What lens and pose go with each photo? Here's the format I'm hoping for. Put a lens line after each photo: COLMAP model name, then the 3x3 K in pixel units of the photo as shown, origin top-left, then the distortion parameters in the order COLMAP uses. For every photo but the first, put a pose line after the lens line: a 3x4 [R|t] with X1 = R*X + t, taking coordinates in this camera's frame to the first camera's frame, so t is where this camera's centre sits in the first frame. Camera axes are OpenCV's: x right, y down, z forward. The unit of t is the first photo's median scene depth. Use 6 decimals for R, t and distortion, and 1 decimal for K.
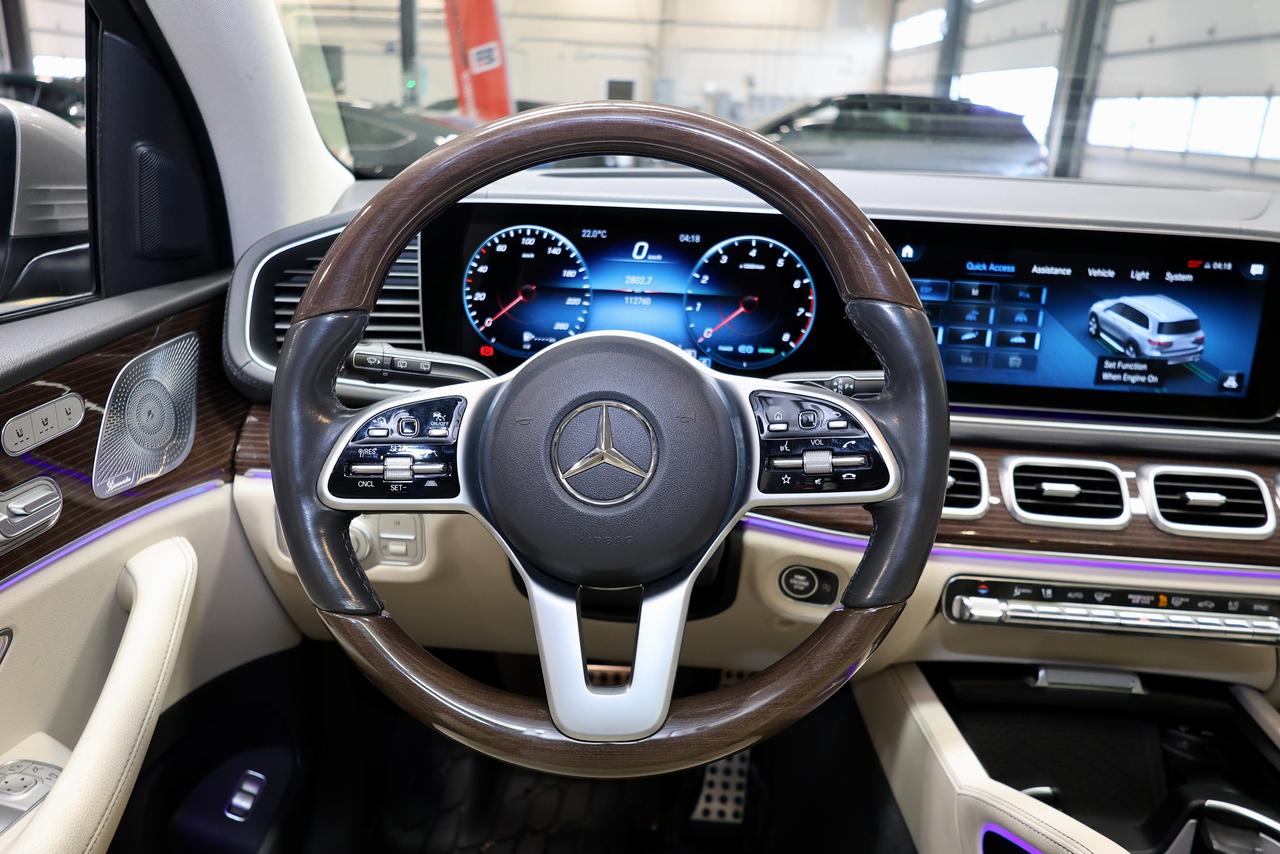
lens RADIAL K [[943.9, 0, 629.2], [0, 943.9, 421.2], [0, 0, 1]] dist [-0.001322, 0.018835]
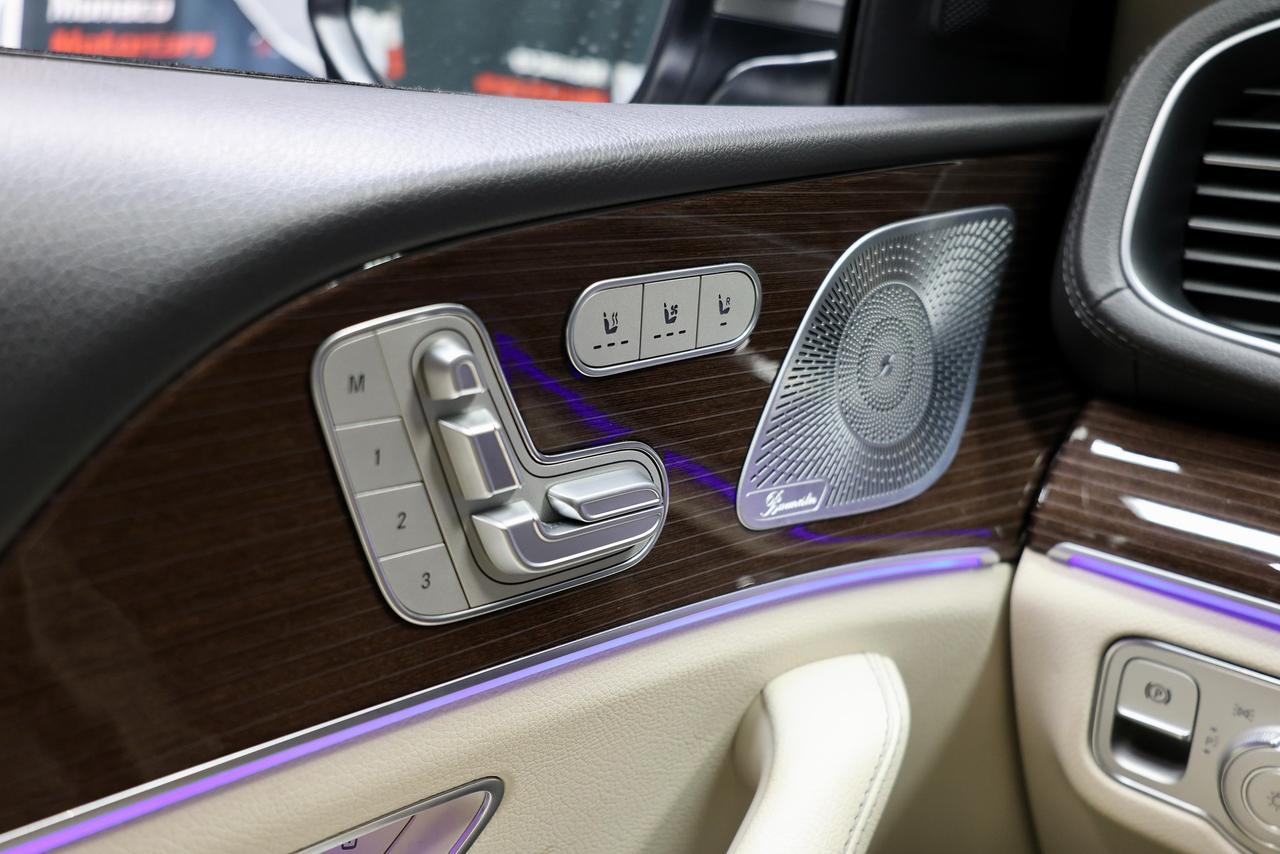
lens RADIAL K [[1231.9, 0, 639.4], [0, 1231.9, 420.9], [0, 0, 1]] dist [0.006801, 0.000000]
pose [[0.791665, 0.171397, -0.586420, -0.242639], [-0.213221, 0.977001, -0.002293, 0.040037], [0.572540, 0.126852, 0.810004, 0.447541]]
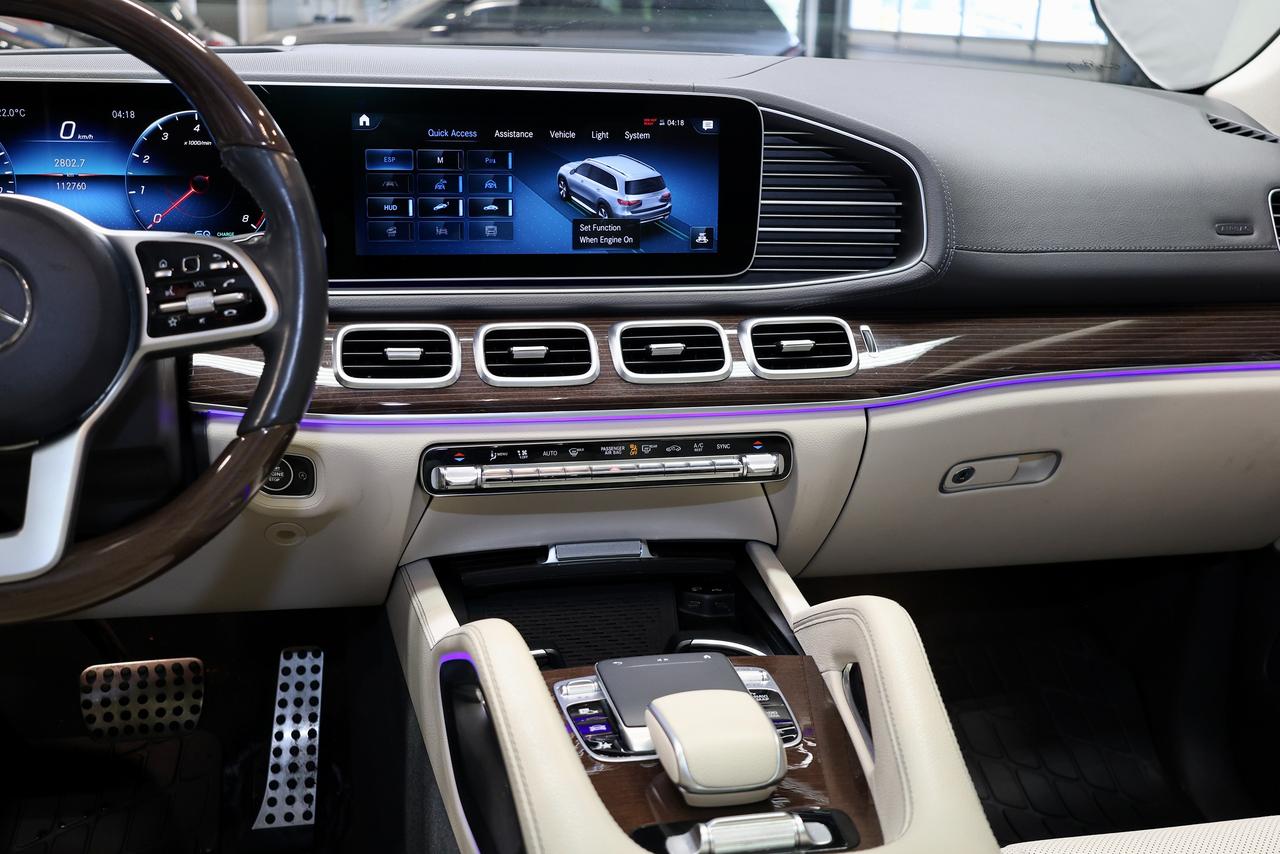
lens RADIAL K [[1371.0, 0, 624.5], [0, 1371.0, 411.6], [0, 0, 1]] dist [-0.001881, 0.000000]
pose [[0.965731, -0.087237, 0.244444, 0.185406], [0.092071, 0.995717, -0.008398, 0.149715], [-0.242664, 0.030617, 0.969627, -0.398427]]
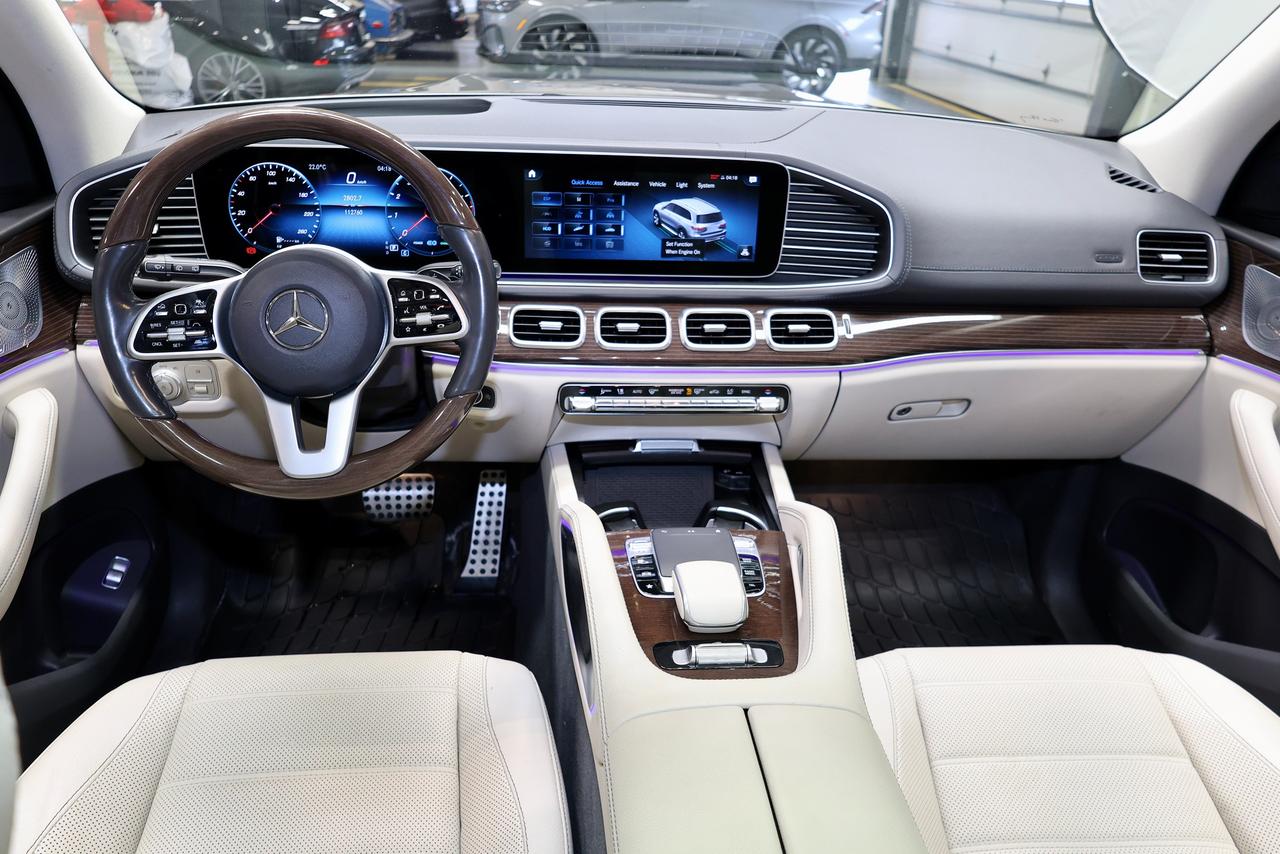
lens RADIAL K [[943.9, 0, 630.8], [0, 943.9, 416.5], [0, 0, 1]] dist [-0.001322, 0.018835]
pose [[0.990337, -0.061922, 0.124091, 0.241002], [0.042572, 0.987320, 0.152925, -0.020401], [-0.131987, -0.146164, 0.980416, -0.558315]]
